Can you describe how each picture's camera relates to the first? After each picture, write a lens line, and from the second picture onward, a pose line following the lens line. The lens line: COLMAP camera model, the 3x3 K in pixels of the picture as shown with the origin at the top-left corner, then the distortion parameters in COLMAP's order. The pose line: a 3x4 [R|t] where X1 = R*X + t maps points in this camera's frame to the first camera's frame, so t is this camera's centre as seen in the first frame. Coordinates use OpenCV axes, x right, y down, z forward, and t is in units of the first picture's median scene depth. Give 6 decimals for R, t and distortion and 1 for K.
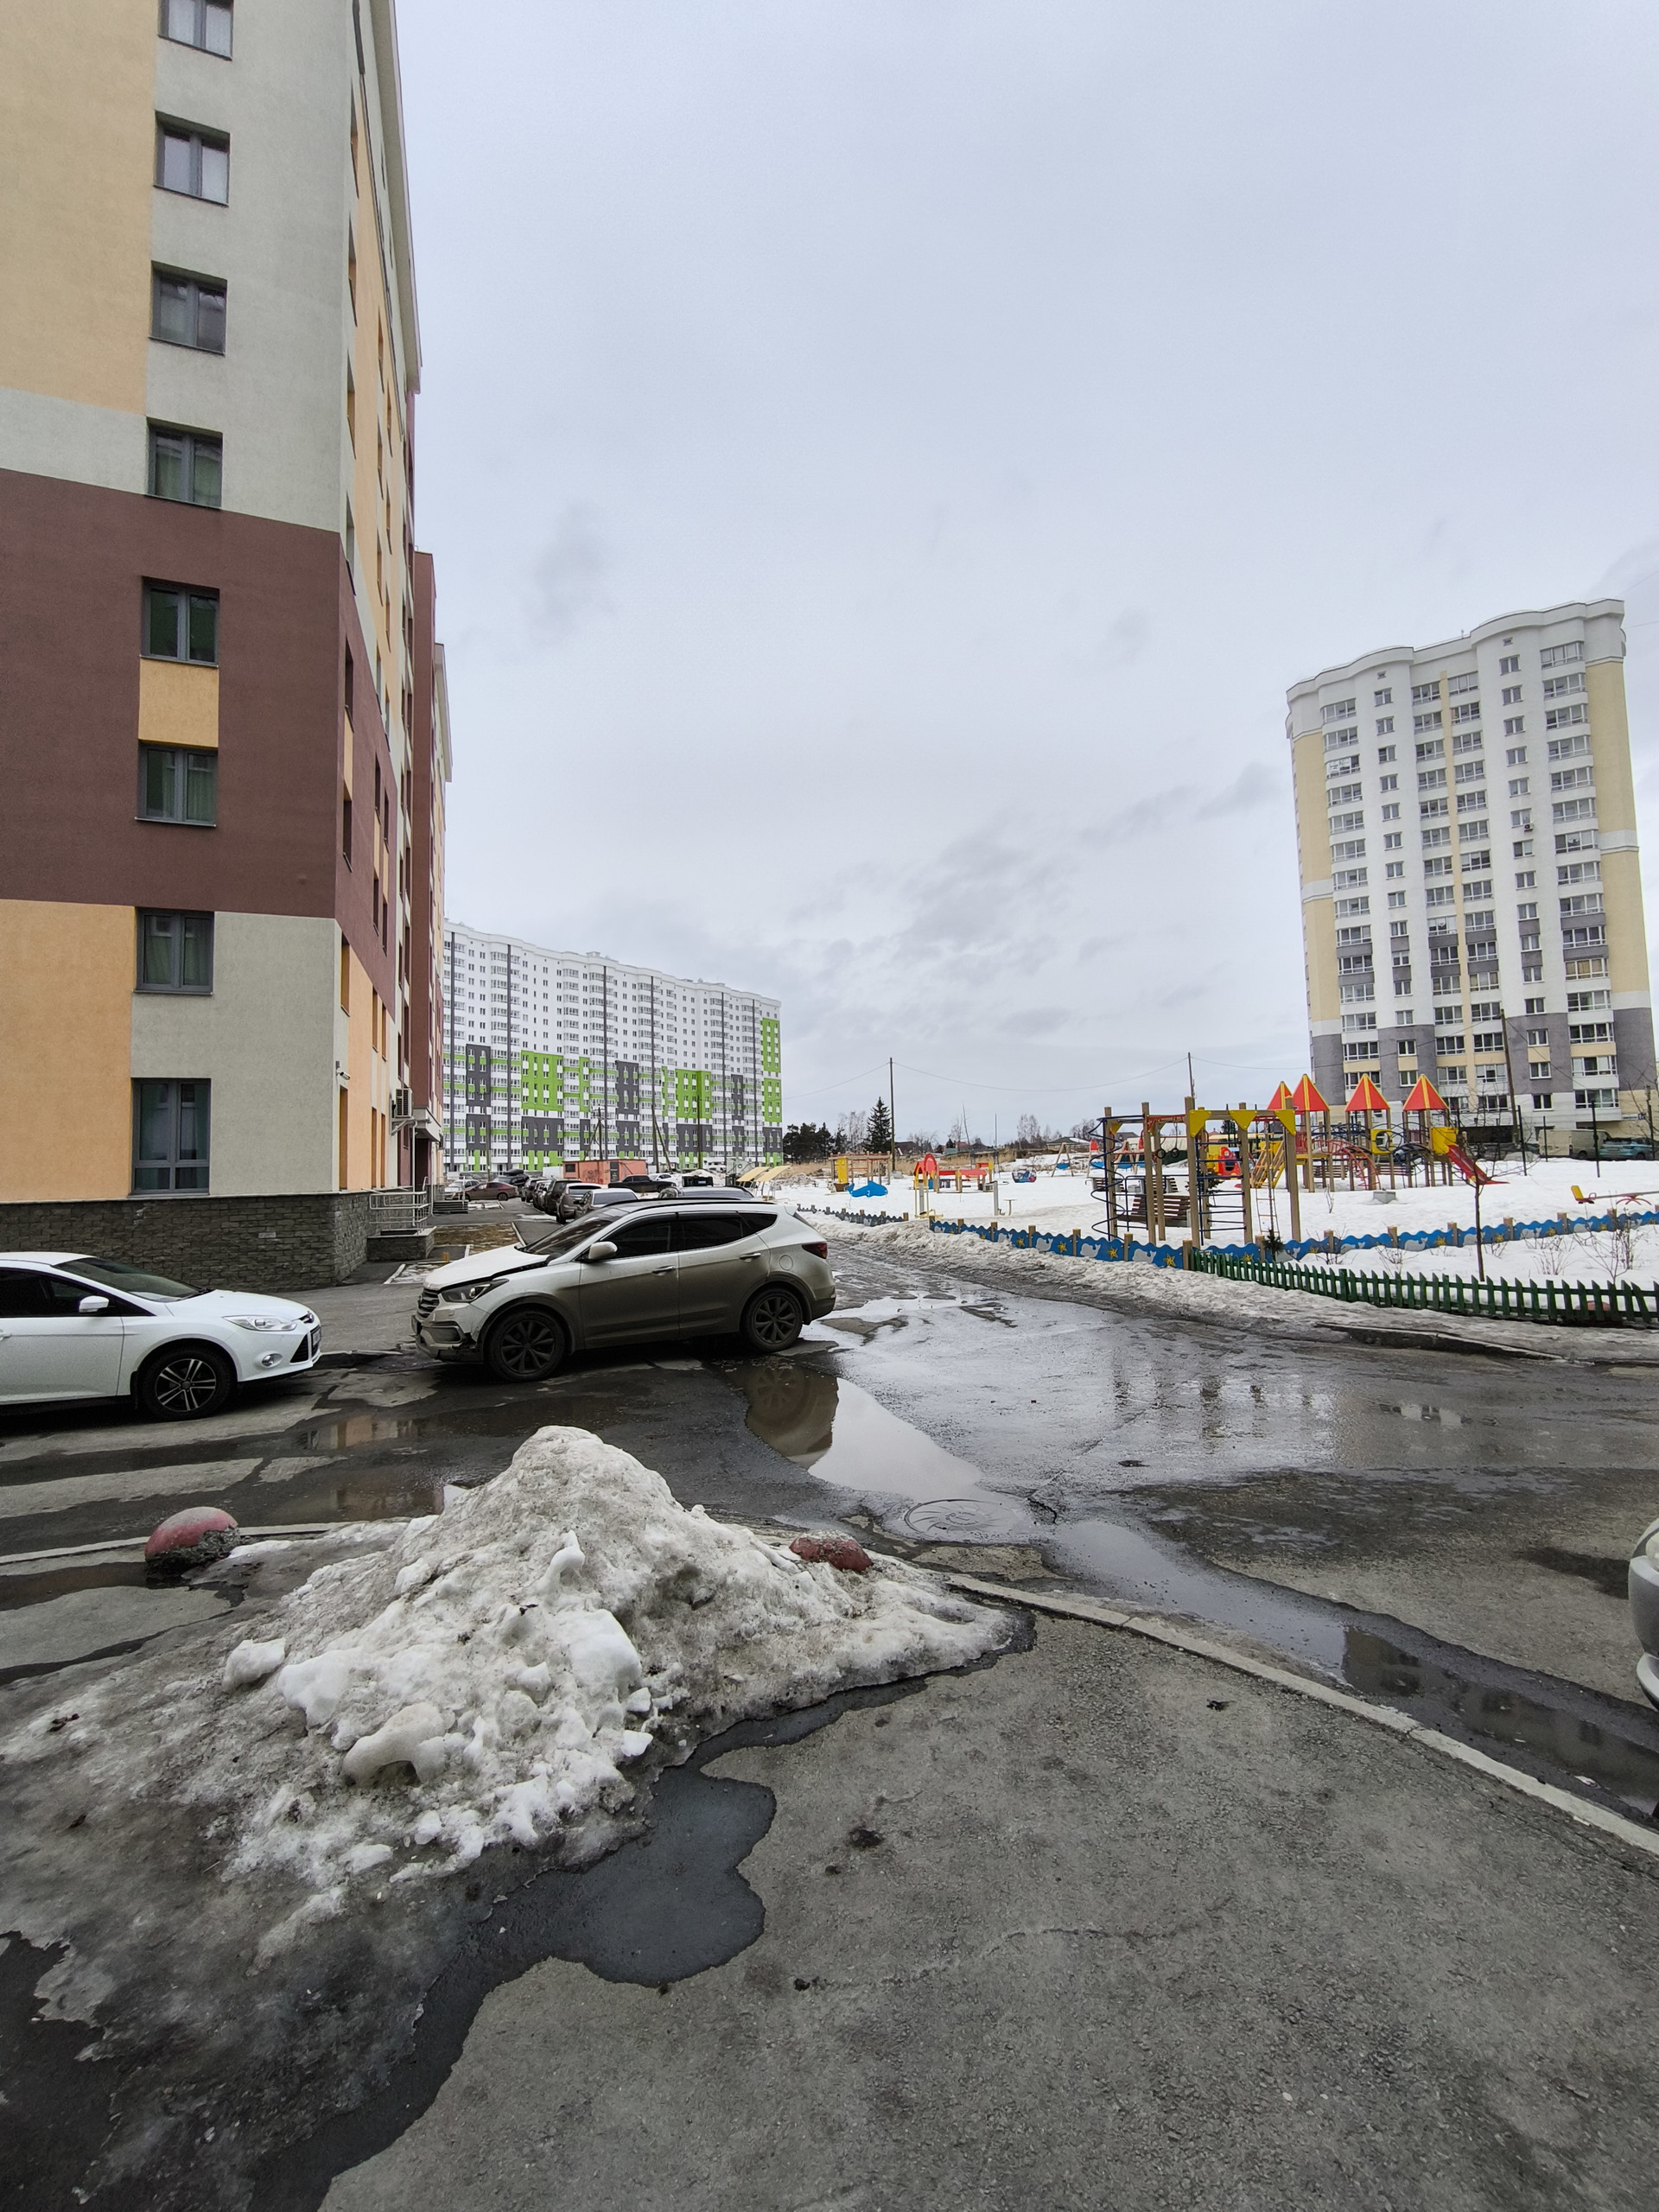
lens RADIAL K [[950.4, 0, 806.9], [0, 950.4, 1112.6], [0, 0, 1]] dist [-0.028204, 0.017972]
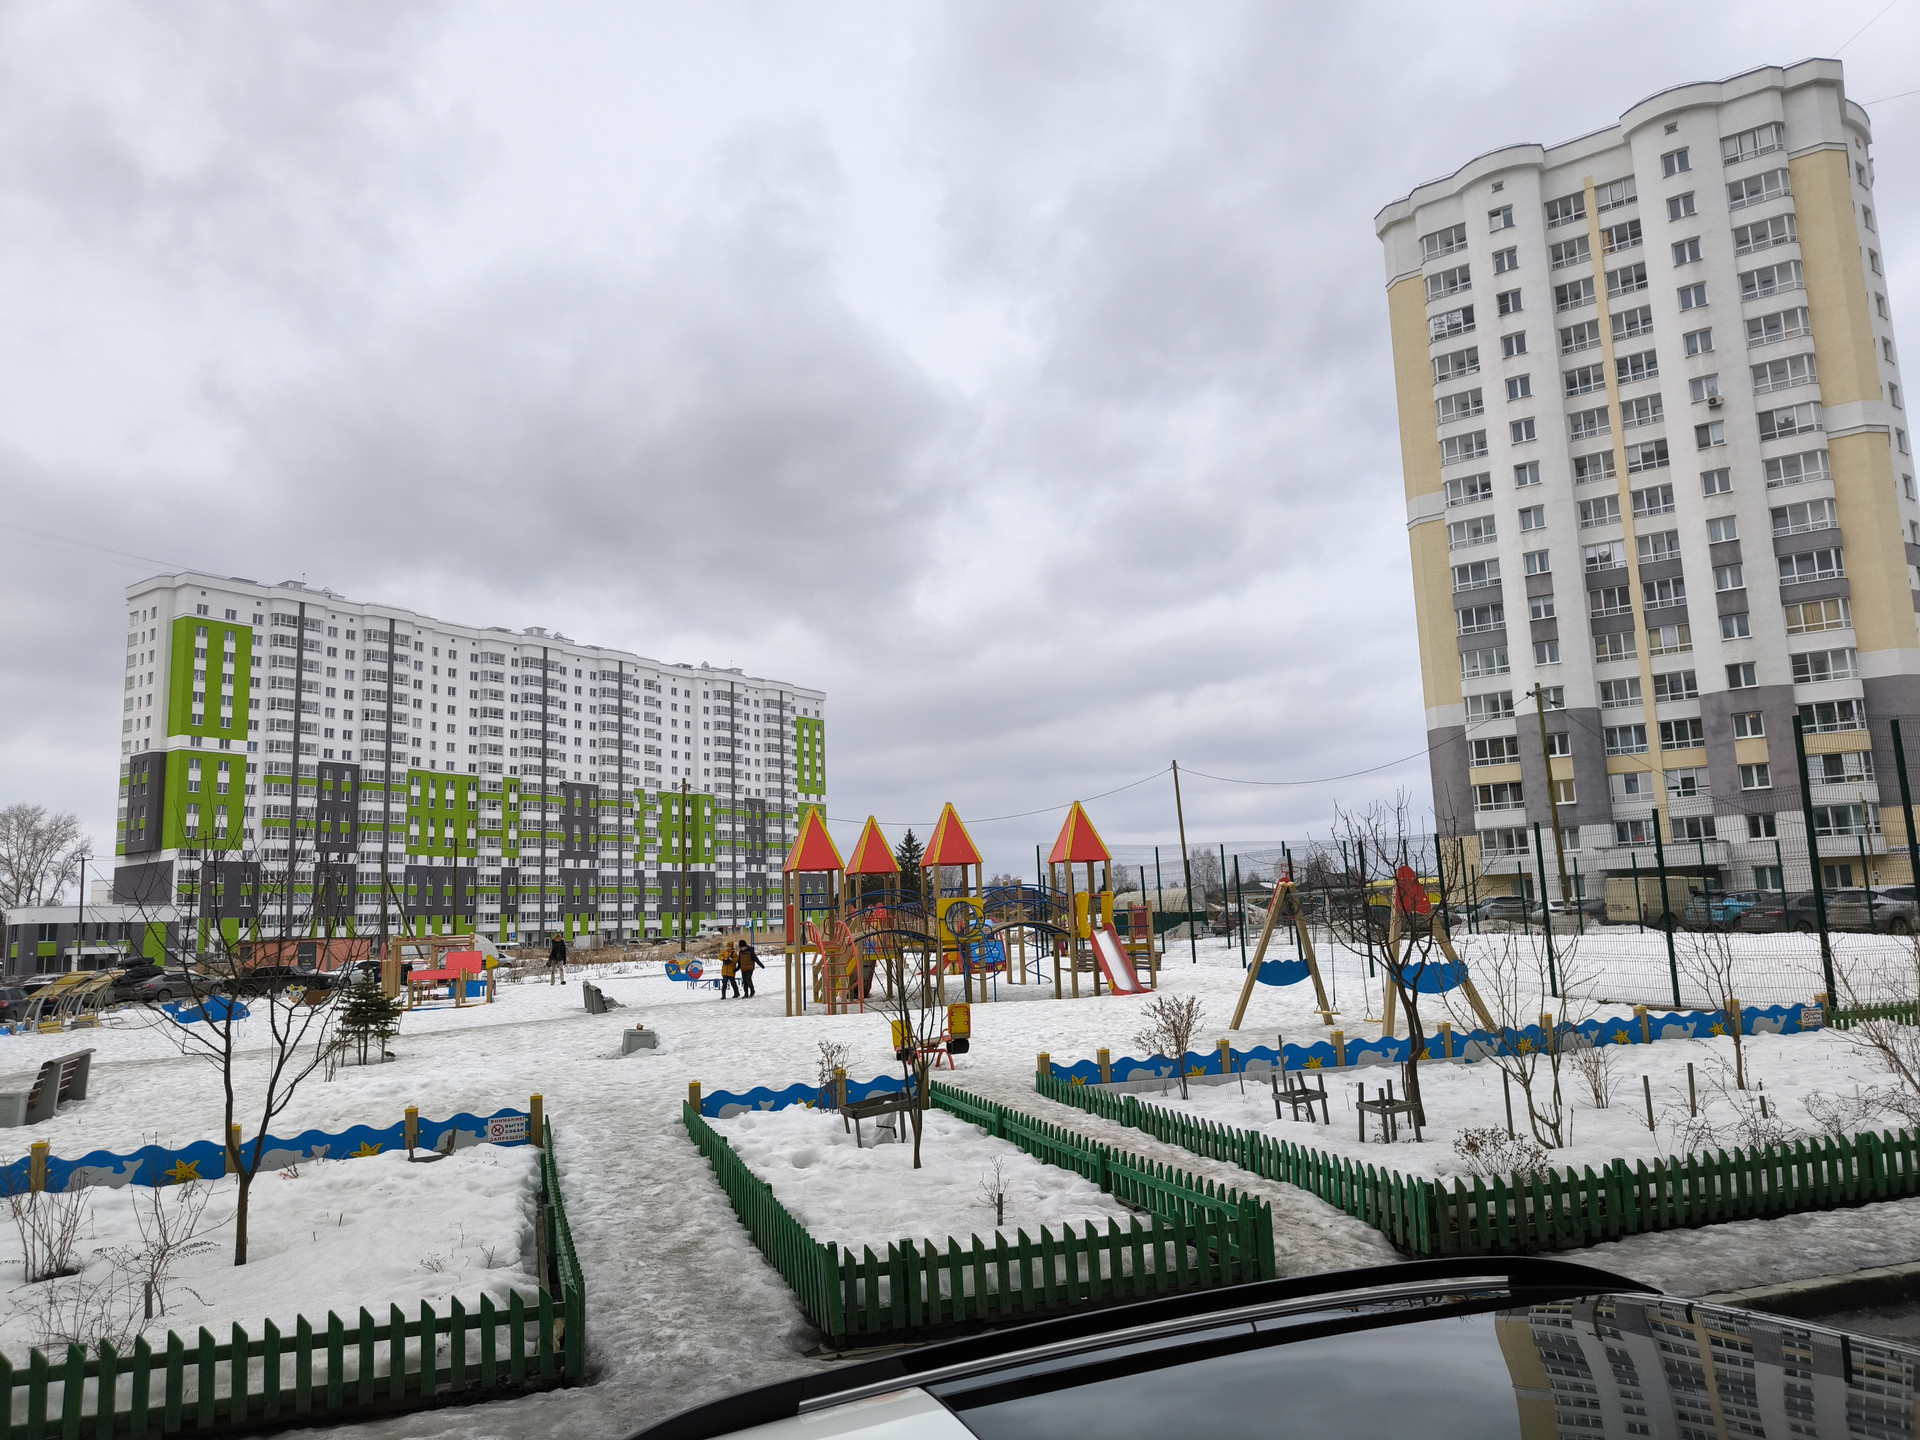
lens RADIAL K [[1328.0, 0, 956.4], [0, 1328.0, 733.4], [0, 0, 1]] dist [0.021253, -0.006047]
pose [[0.999326, -0.018164, -0.031896, 0.249398], [0.015355, 0.996161, -0.086185, -0.004156], [0.033339, 0.085637, 0.995768, 0.077263]]
